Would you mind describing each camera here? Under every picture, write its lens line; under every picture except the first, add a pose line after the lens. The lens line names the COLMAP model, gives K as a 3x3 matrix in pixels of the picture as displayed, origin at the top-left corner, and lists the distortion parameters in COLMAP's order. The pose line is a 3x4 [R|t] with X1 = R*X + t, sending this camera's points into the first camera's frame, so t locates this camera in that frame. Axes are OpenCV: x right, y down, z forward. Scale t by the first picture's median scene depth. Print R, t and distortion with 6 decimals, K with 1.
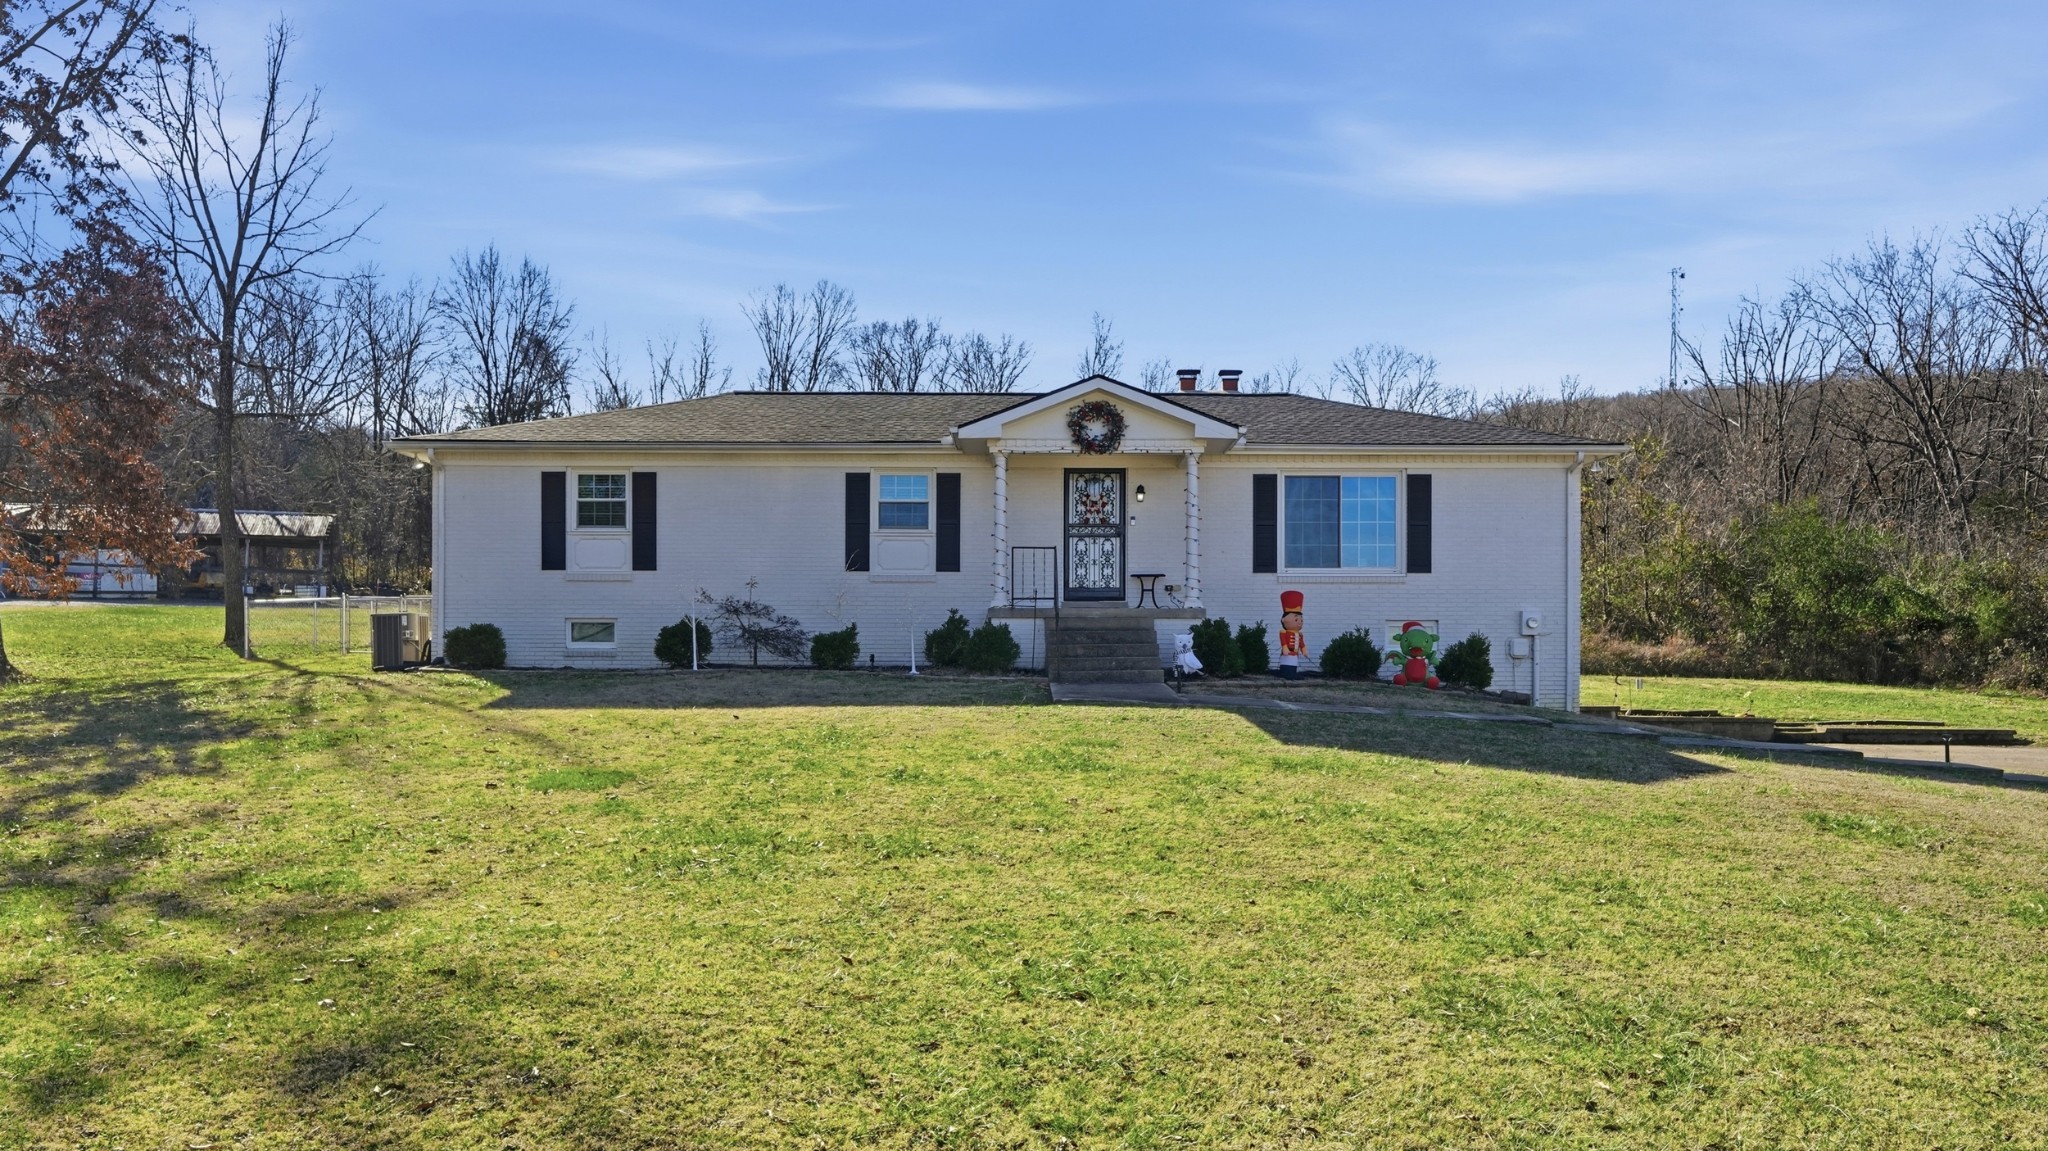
lens RADIAL K [[1377.7, 0, 1024.0], [0, 1377.7, 575.5], [0, 0, 1]] dist [0.010931, 0.001532]
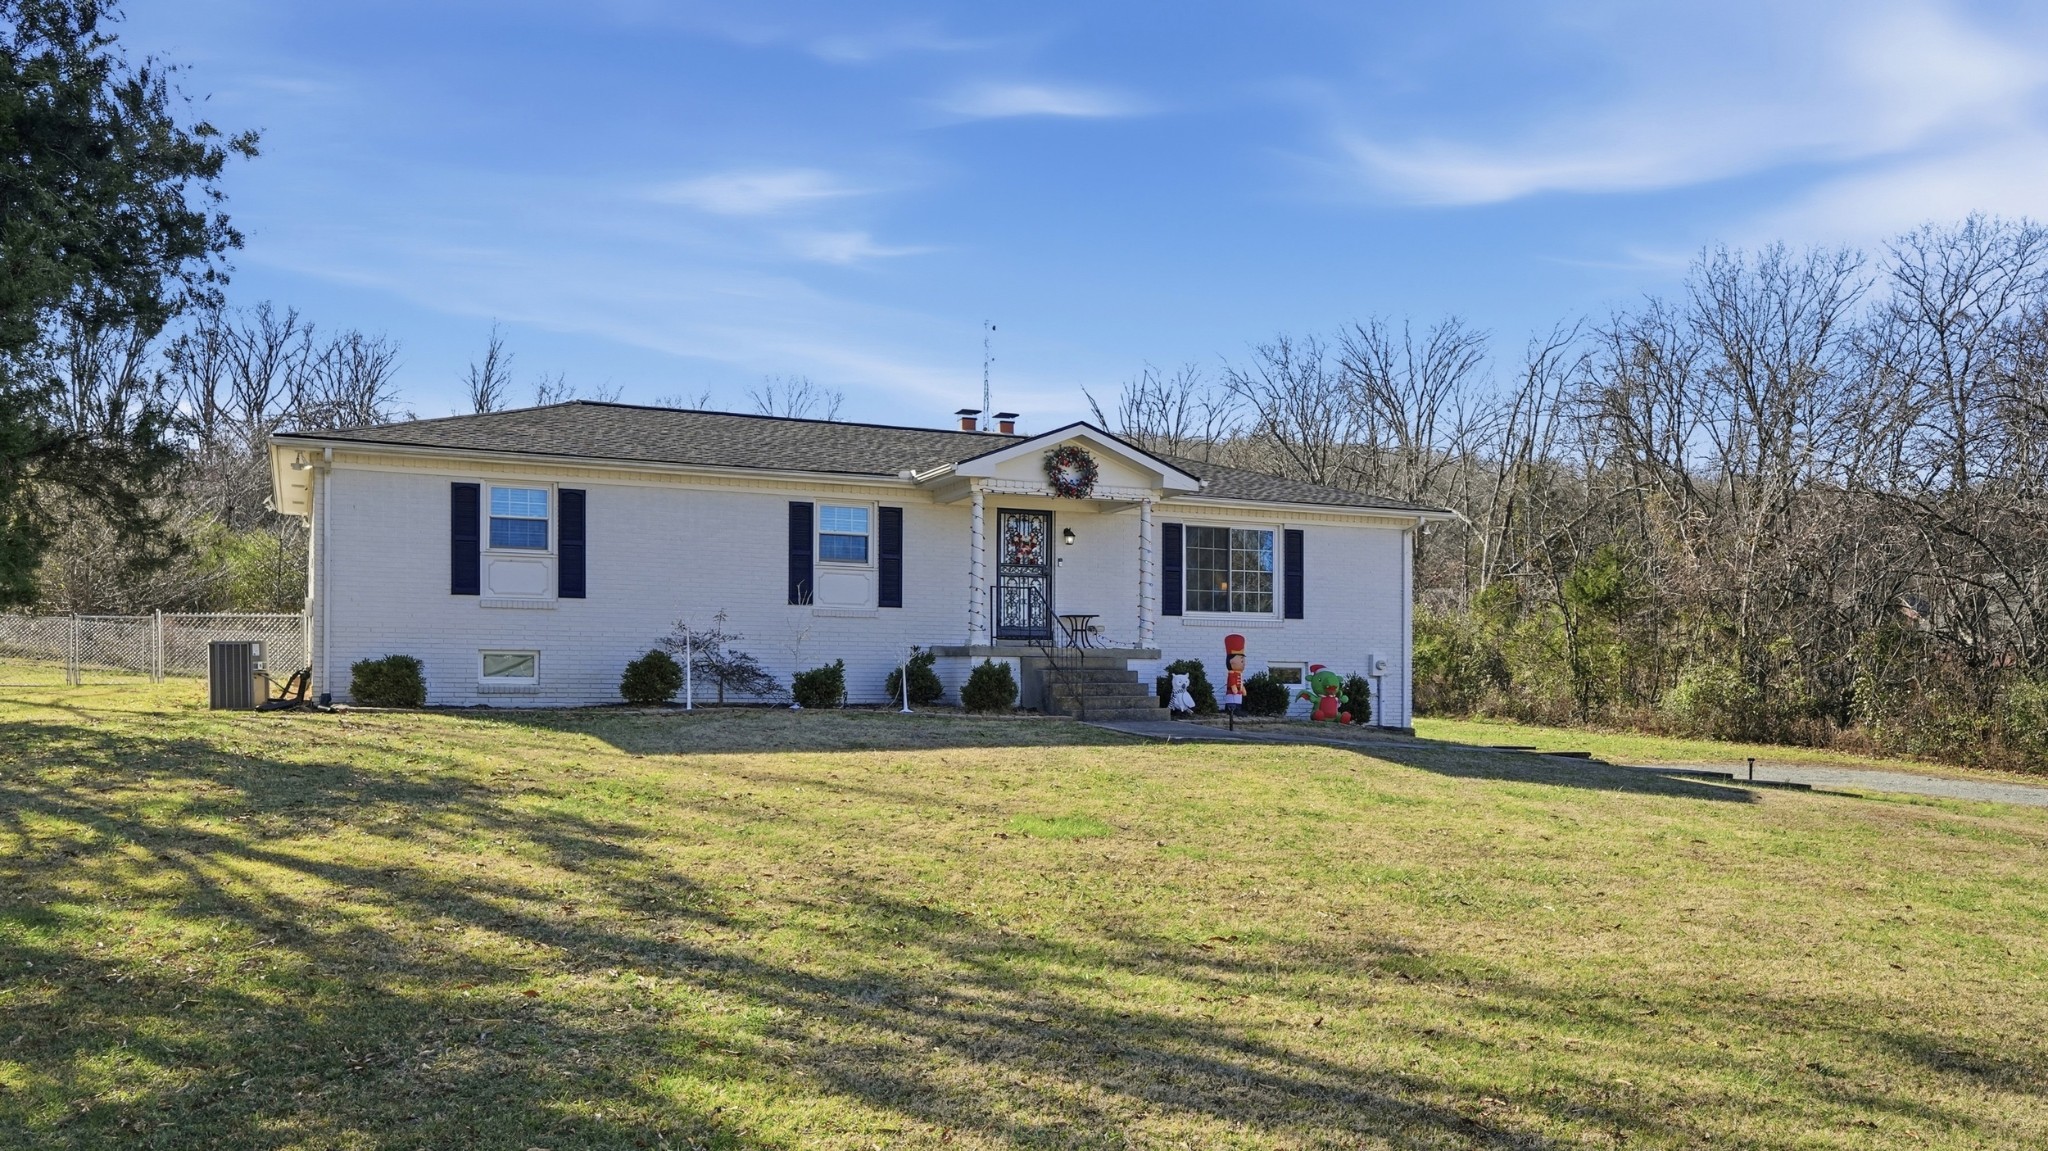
lens RADIAL K [[1419.3, 0, 964.9], [0, 1419.3, 581.1], [0, 0, 1]] dist [-0.002249, 0.000011]
pose [[0.927990, 0.030921, 0.371321, -0.380496], [-0.025694, 0.999489, -0.019016, -0.003685], [-0.371719, 0.008106, 0.928310, 0.042789]]
